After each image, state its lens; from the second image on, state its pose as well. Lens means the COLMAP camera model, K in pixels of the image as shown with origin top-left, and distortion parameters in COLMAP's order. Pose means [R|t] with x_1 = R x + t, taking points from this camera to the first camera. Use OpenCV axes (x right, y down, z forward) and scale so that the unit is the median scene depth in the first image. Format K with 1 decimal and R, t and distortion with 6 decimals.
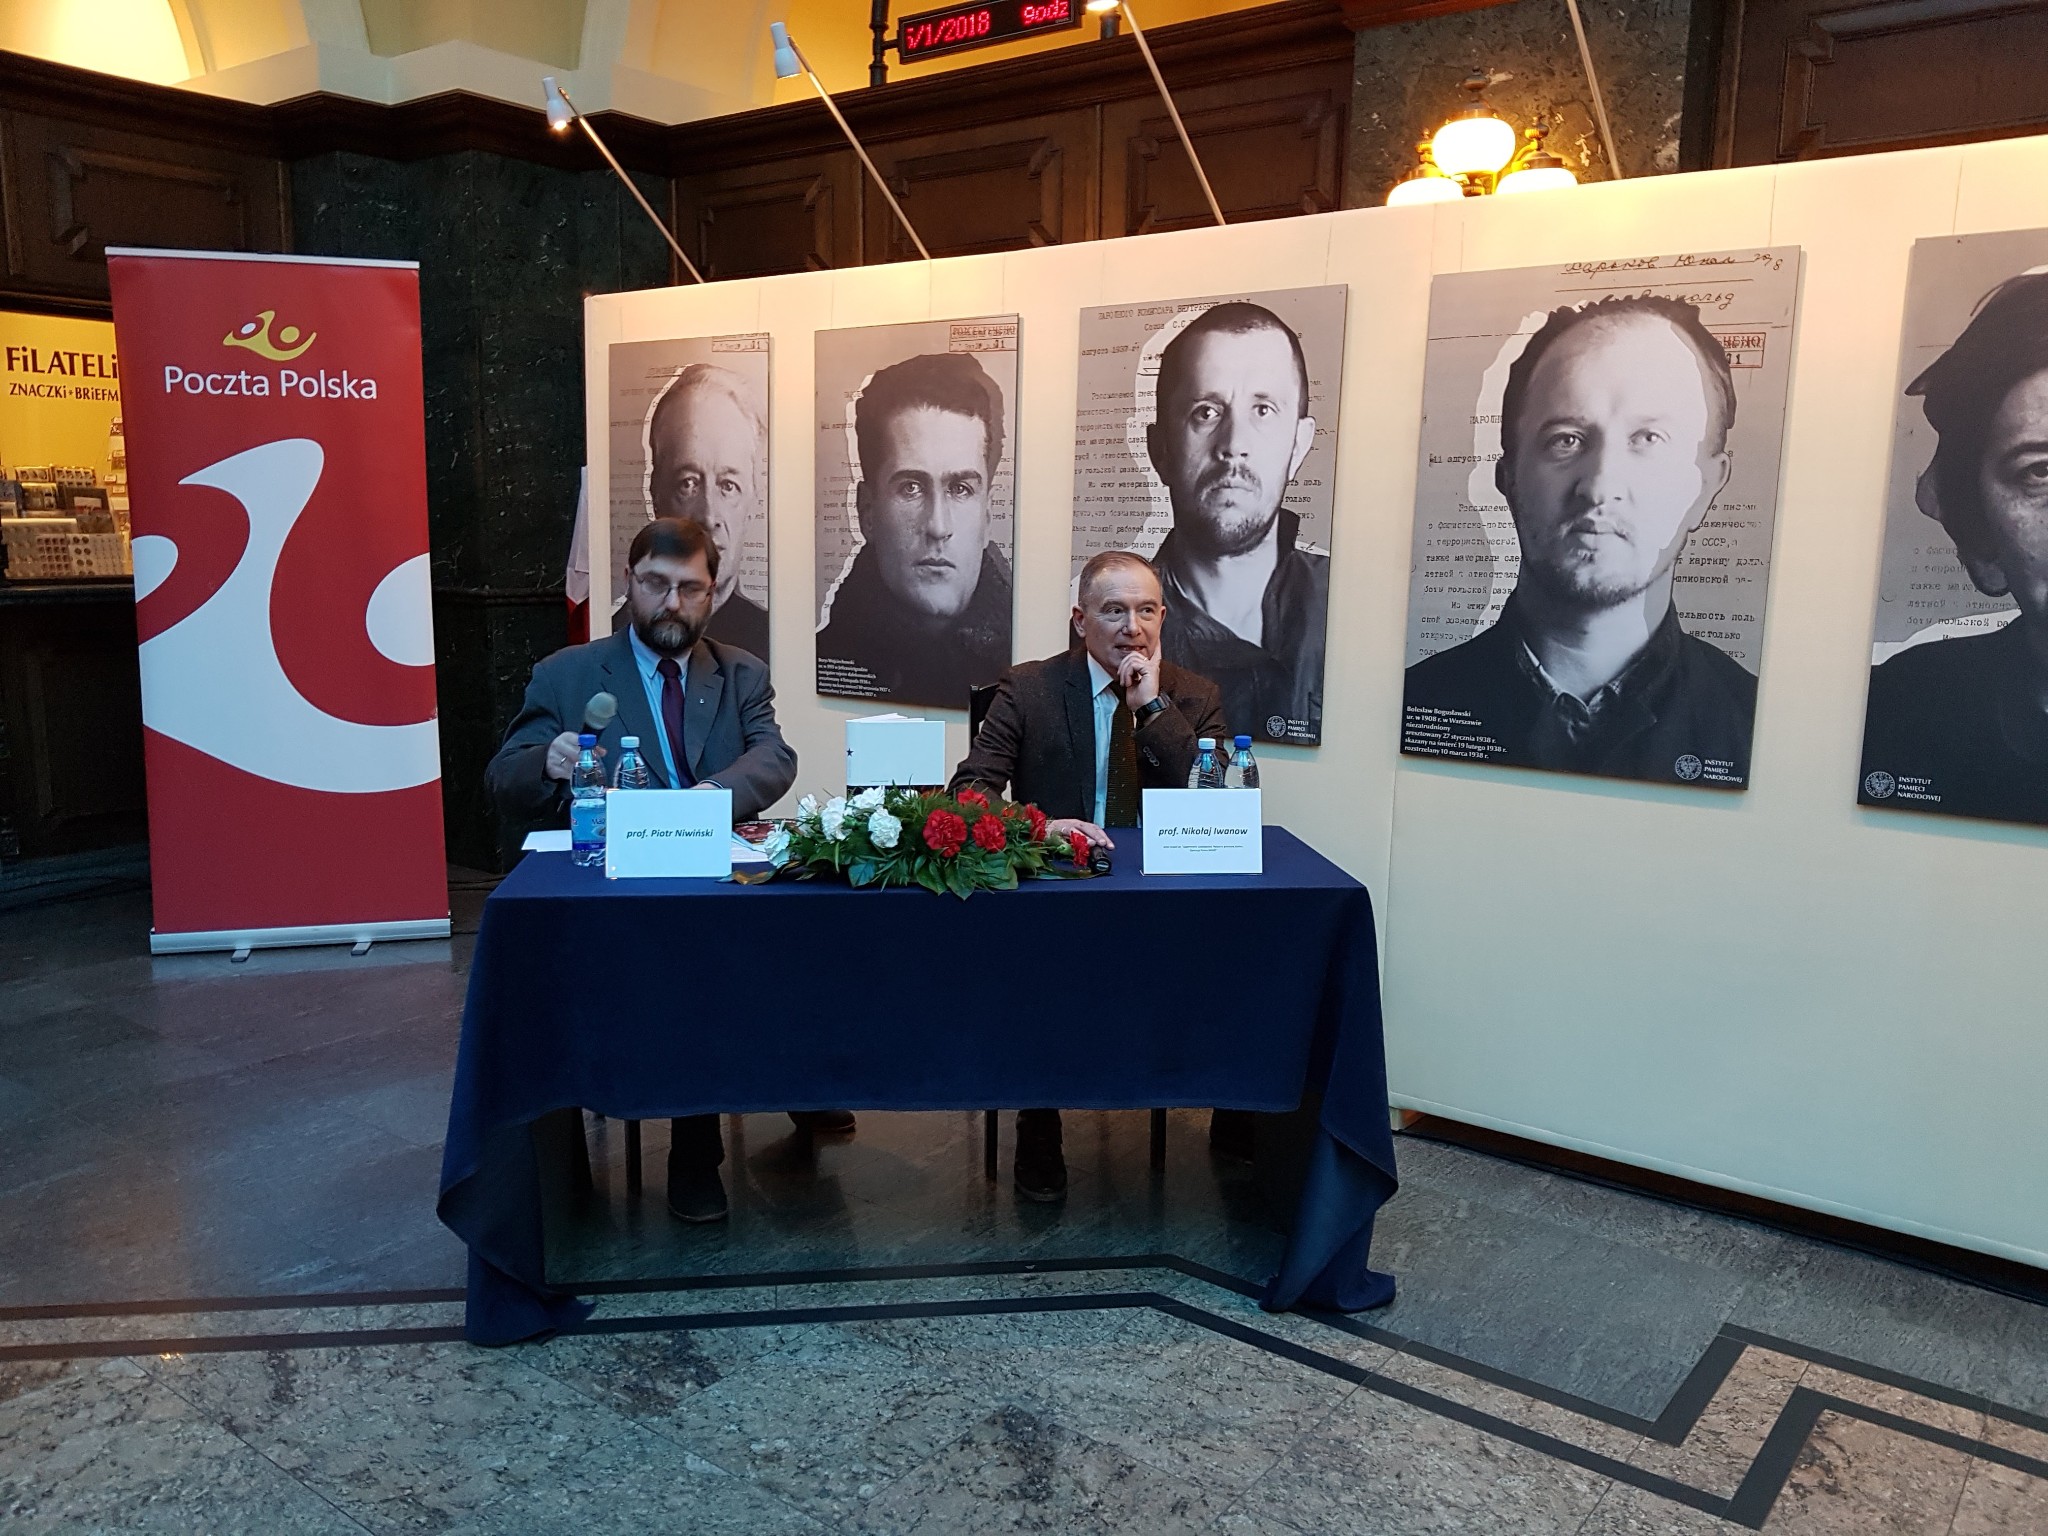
lens RADIAL K [[1606.6, 0, 1025.7], [0, 1606.6, 820.7], [0, 0, 1]] dist [0.132531, -0.185168]
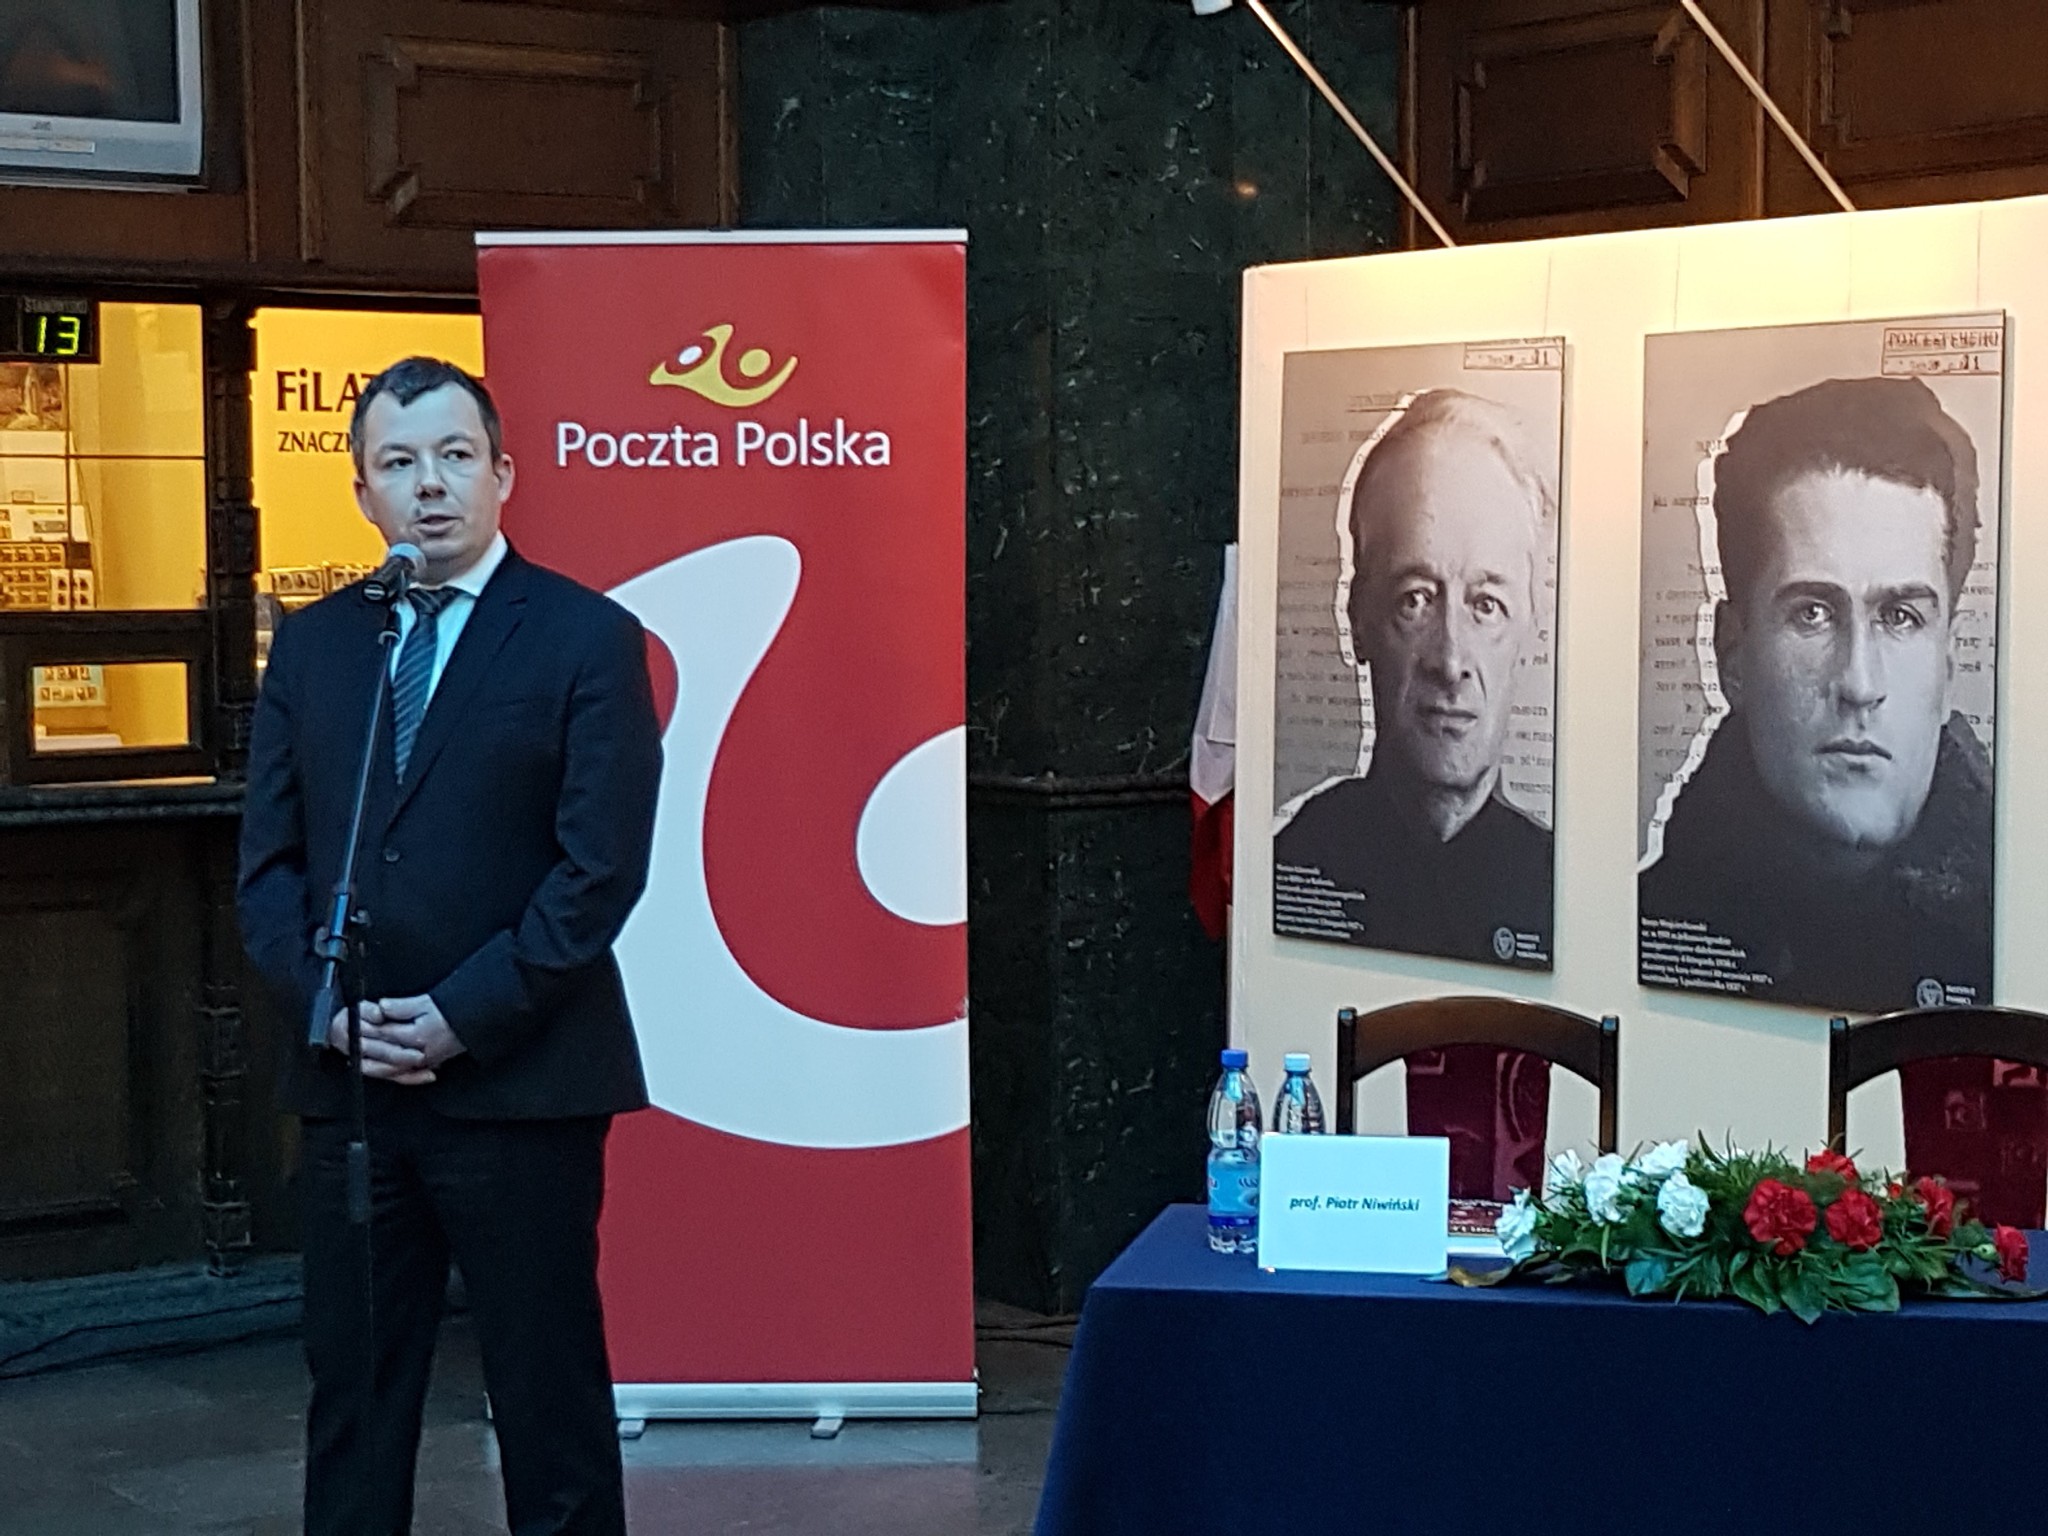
lens RADIAL K [[1562.4, 0, 1024.3], [0, 1562.4, 907.7], [0, 0, 1]] dist [0.000914, 0.003297]
pose [[0.917291, -0.015145, -0.397929, -0.117813], [-0.042381, 0.989889, -0.135368, -0.026081], [0.395955, 0.141037, 0.907374, 0.470750]]
